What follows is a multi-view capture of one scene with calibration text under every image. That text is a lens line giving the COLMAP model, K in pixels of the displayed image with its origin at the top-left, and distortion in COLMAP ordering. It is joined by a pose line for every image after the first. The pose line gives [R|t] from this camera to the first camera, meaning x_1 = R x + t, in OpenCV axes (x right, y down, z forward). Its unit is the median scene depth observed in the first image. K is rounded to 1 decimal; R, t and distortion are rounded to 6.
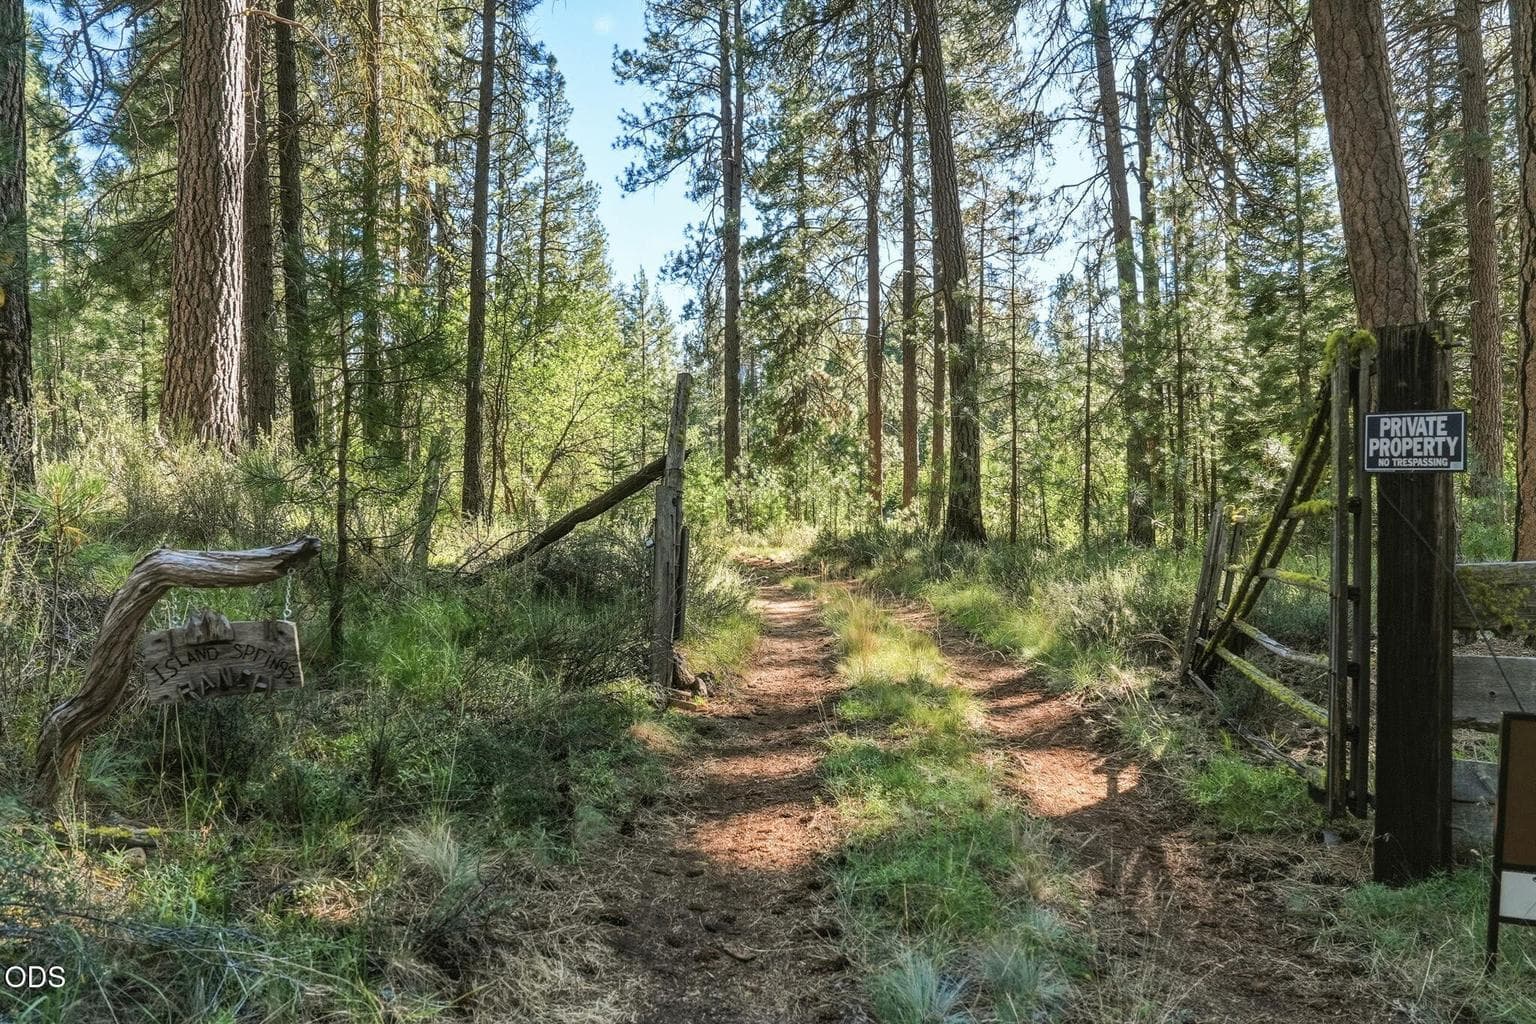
lens RADIAL K [[534.0, 0, 749.3], [0, 534.0, 523.8], [0, 0, 1]] dist [-0.013450, 0.000178]
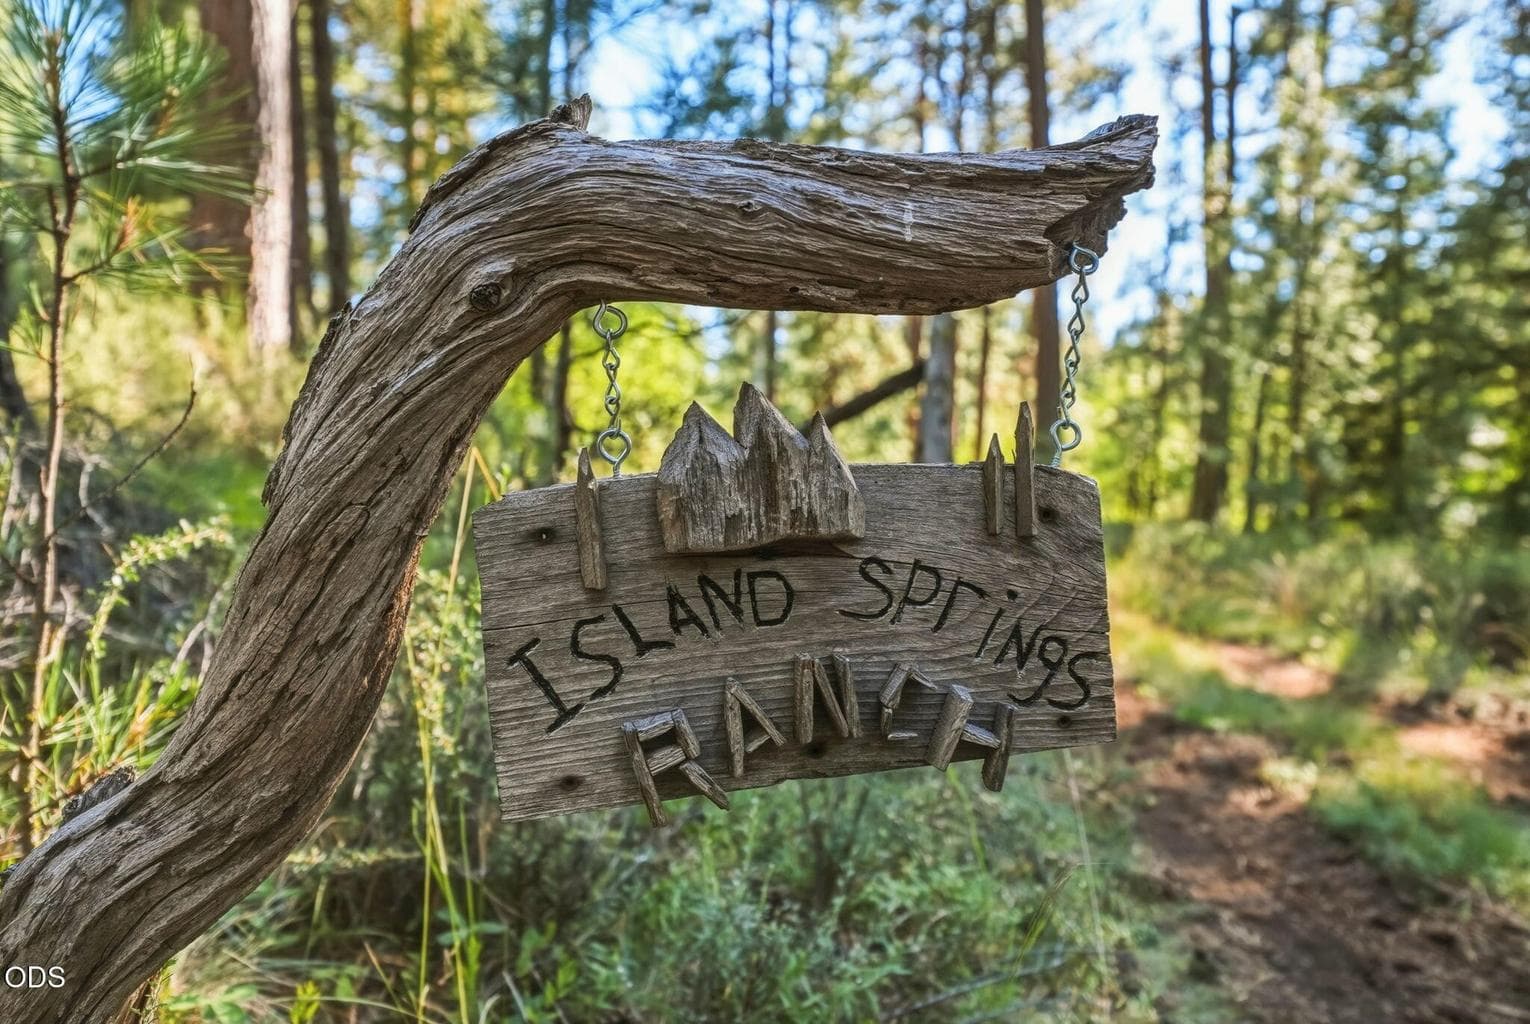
lens RADIAL K [[549.3, 0, 765.0], [0, 549.3, 512.0], [0, 0, 1]] dist [-0.000379, 0.000050]
pose [[0.999797, 0.019906, 0.003145, -1.023218], [-0.019917, 0.999795, 0.003556, 0.208372], [-0.003074, -0.003618, 0.999989, 0.755740]]
